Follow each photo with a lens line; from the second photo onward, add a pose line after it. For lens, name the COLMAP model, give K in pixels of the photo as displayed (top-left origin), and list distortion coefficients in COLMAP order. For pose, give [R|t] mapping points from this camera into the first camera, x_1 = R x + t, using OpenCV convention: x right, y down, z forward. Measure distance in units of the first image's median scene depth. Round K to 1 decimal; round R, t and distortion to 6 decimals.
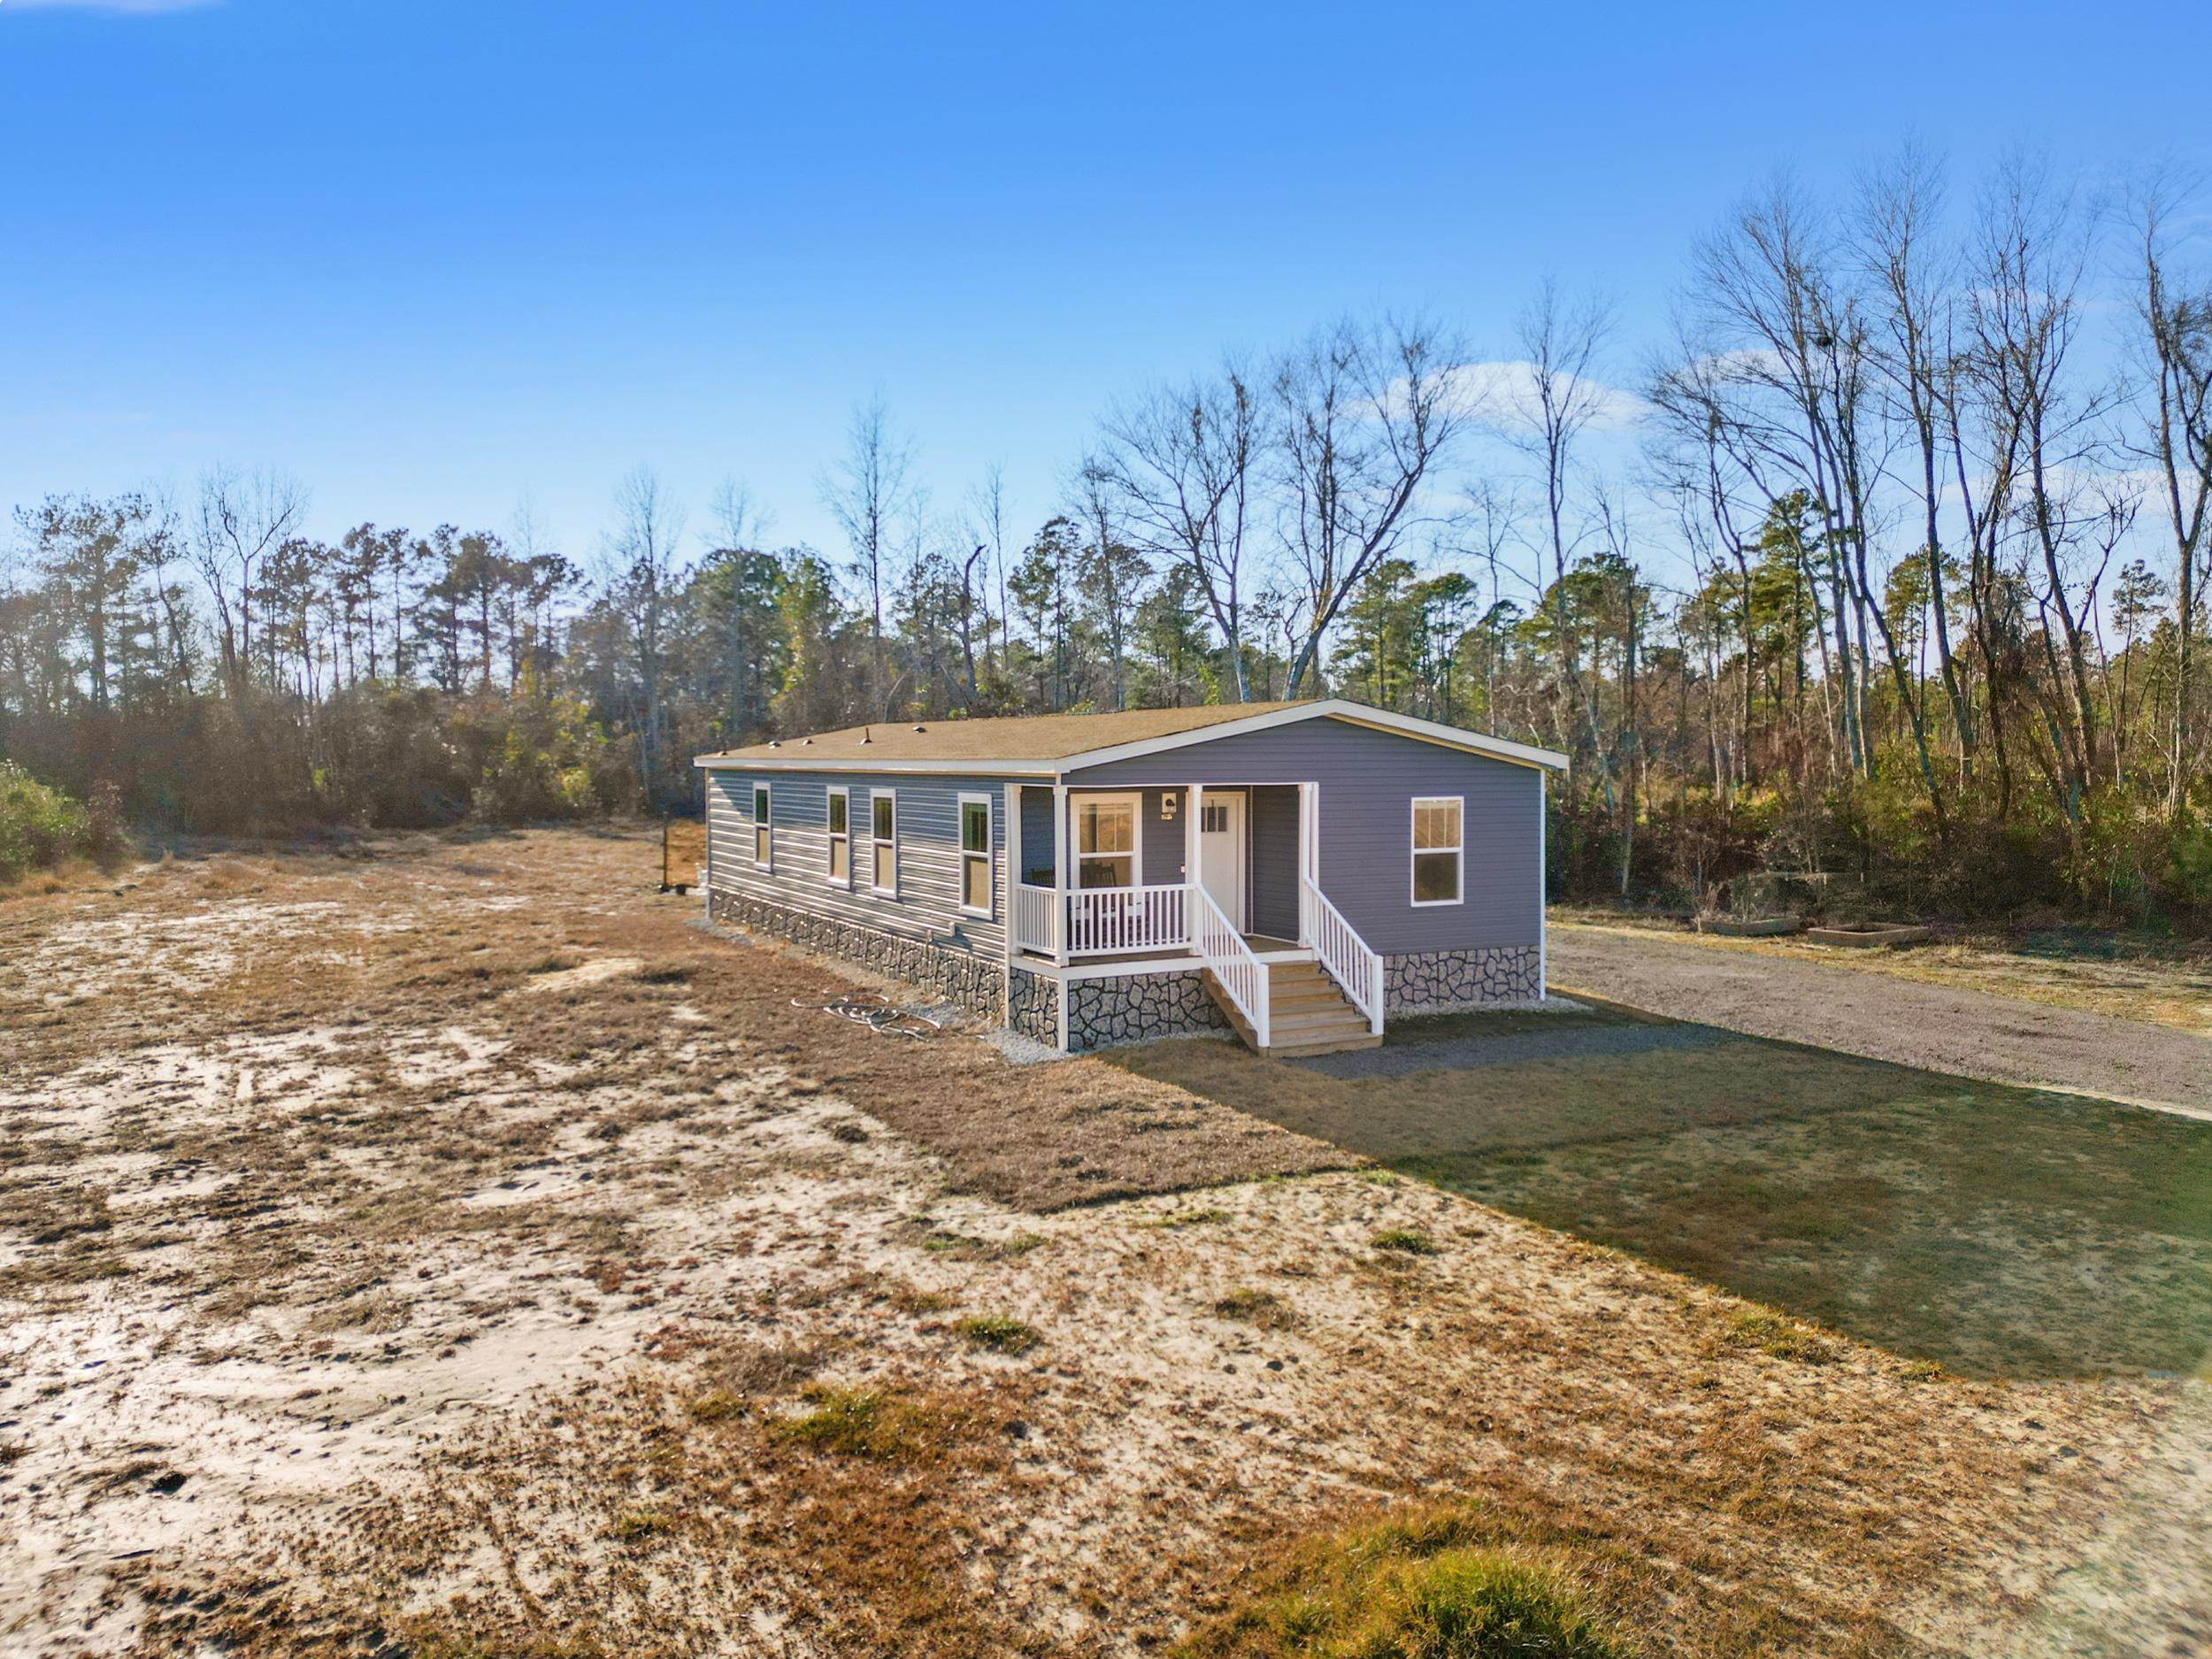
lens RADIAL K [[1527.2, 0, 1106.0], [0, 1527.2, 829.5], [0, 0, 1]] dist [0.047742, -0.049884]
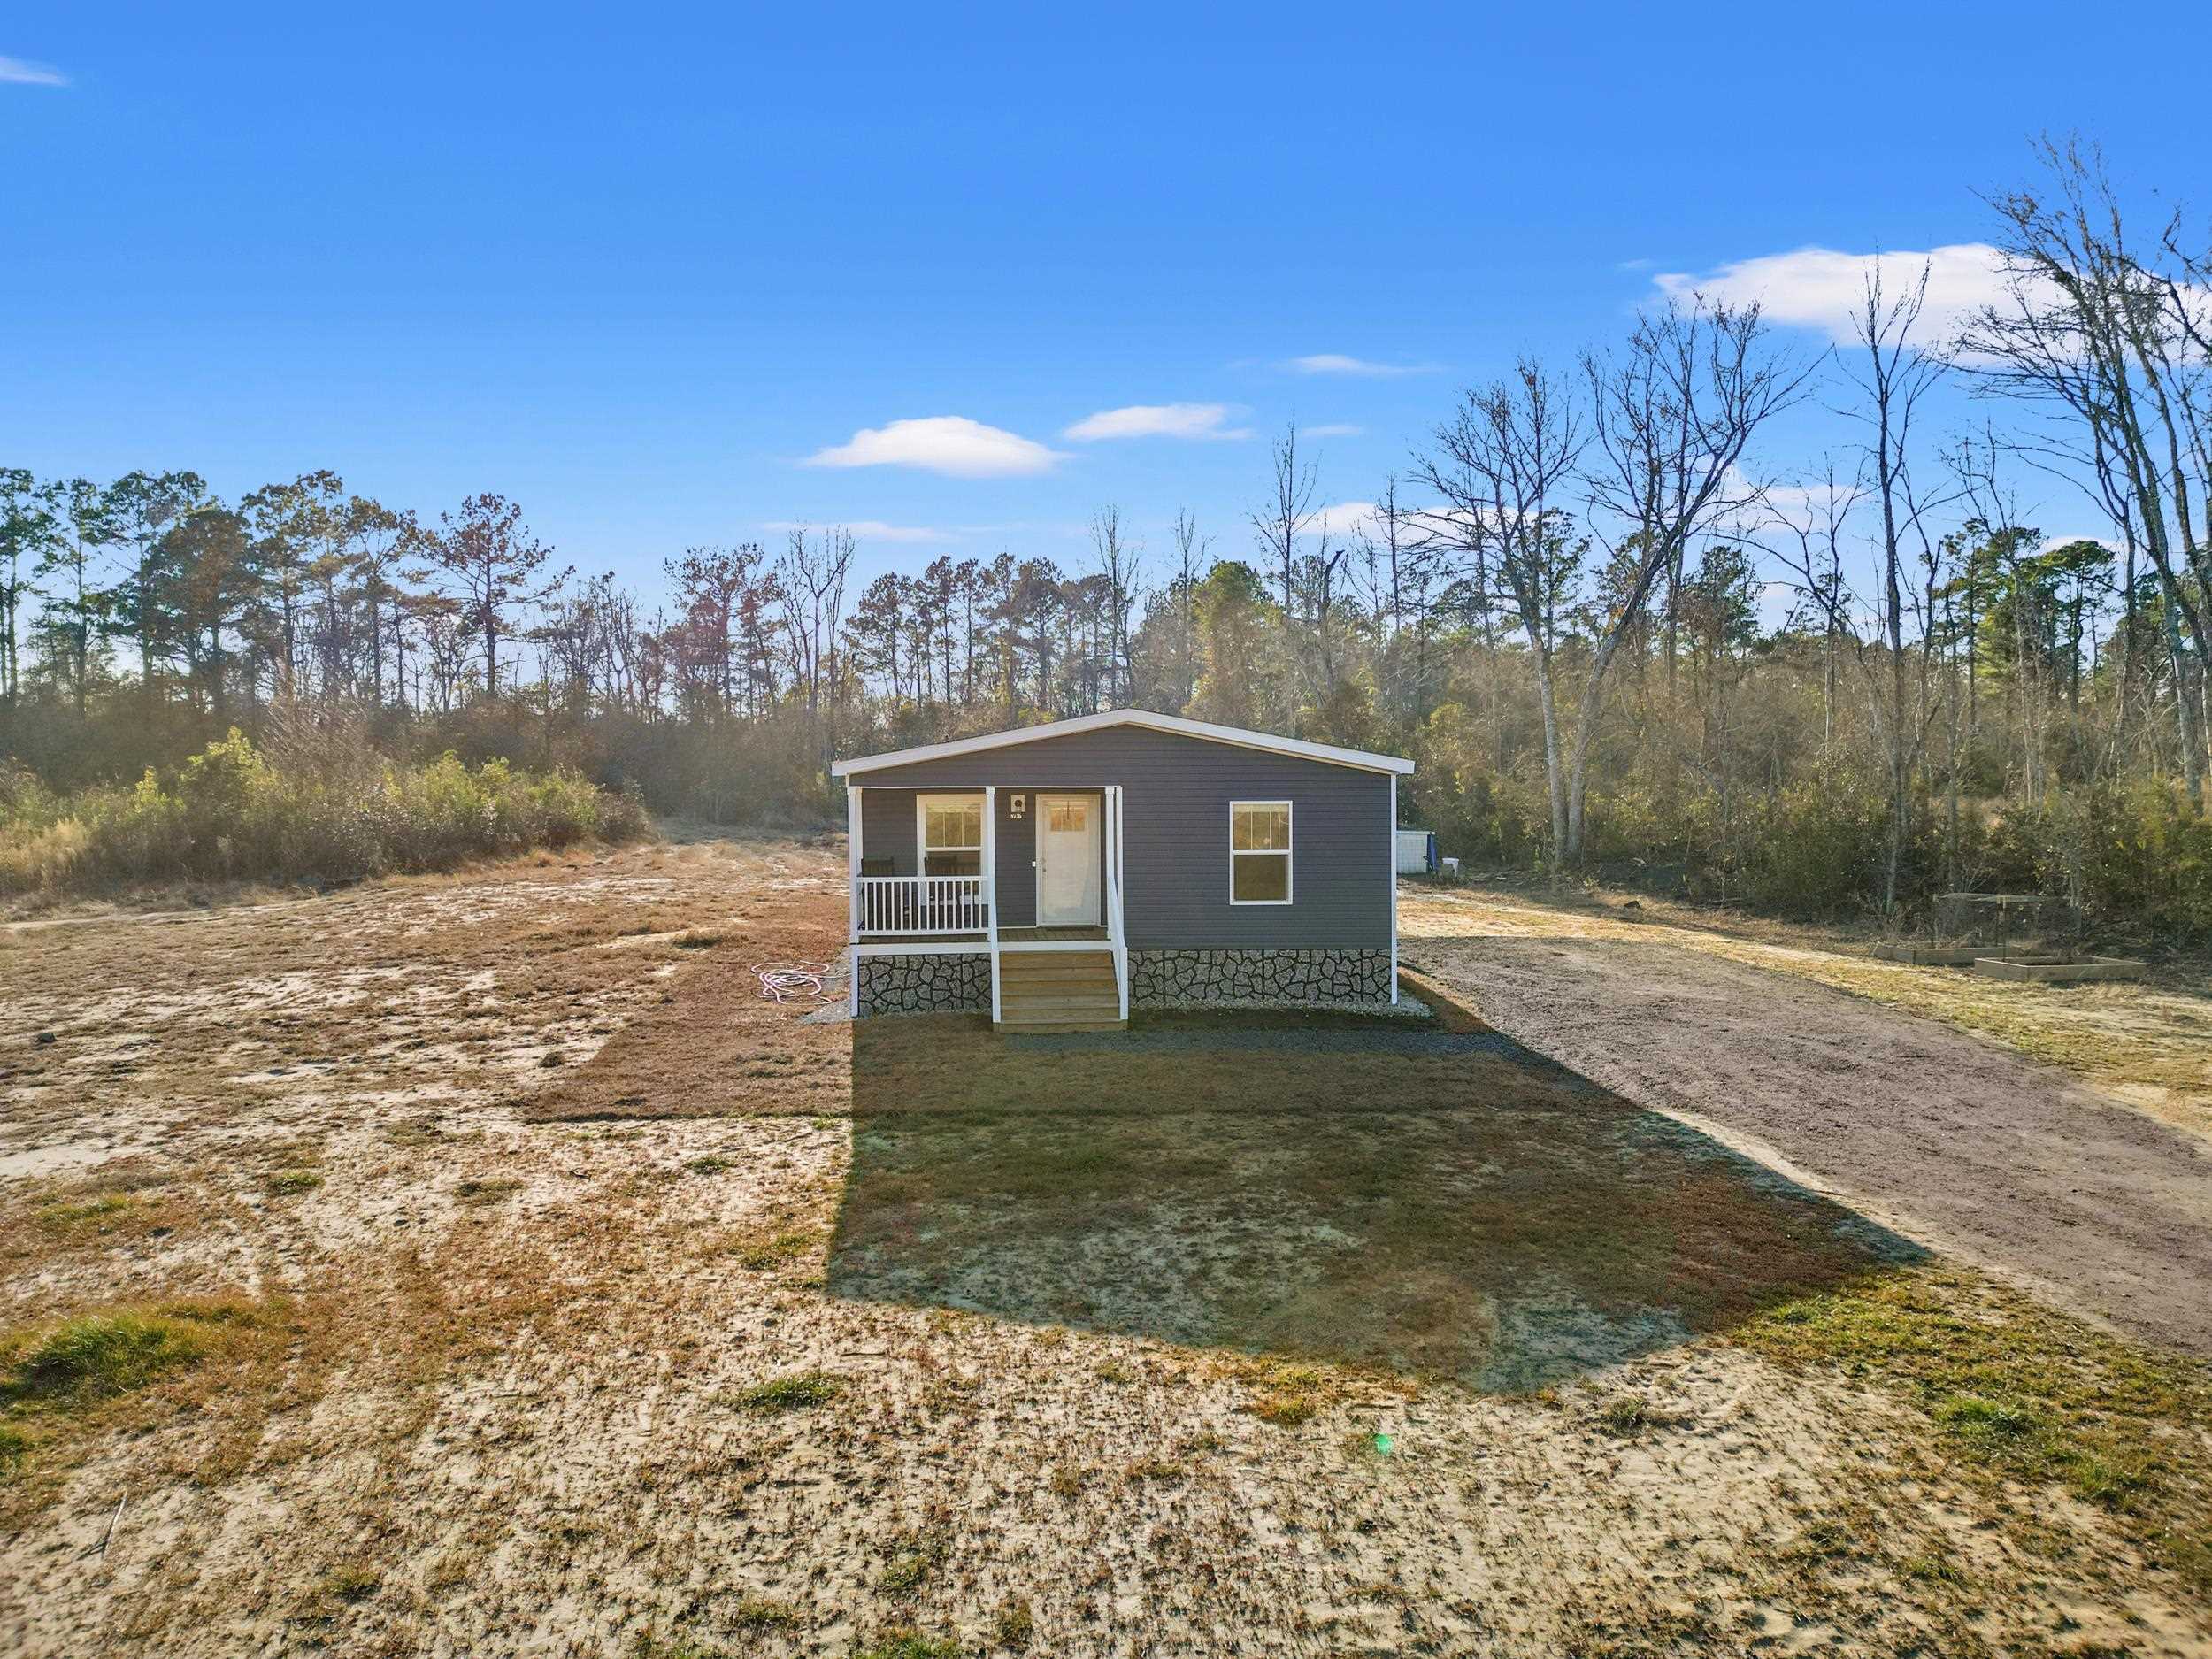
lens RADIAL K [[1527.2, 0, 1106.0], [0, 1527.2, 829.5], [0, 0, 1]] dist [0.047742, -0.049884]
pose [[0.927274, 0.015937, -0.374045, 0.510980], [-0.017030, 0.999855, 0.000383, -0.000373], [0.373996, 0.006015, 0.927411, -0.003059]]
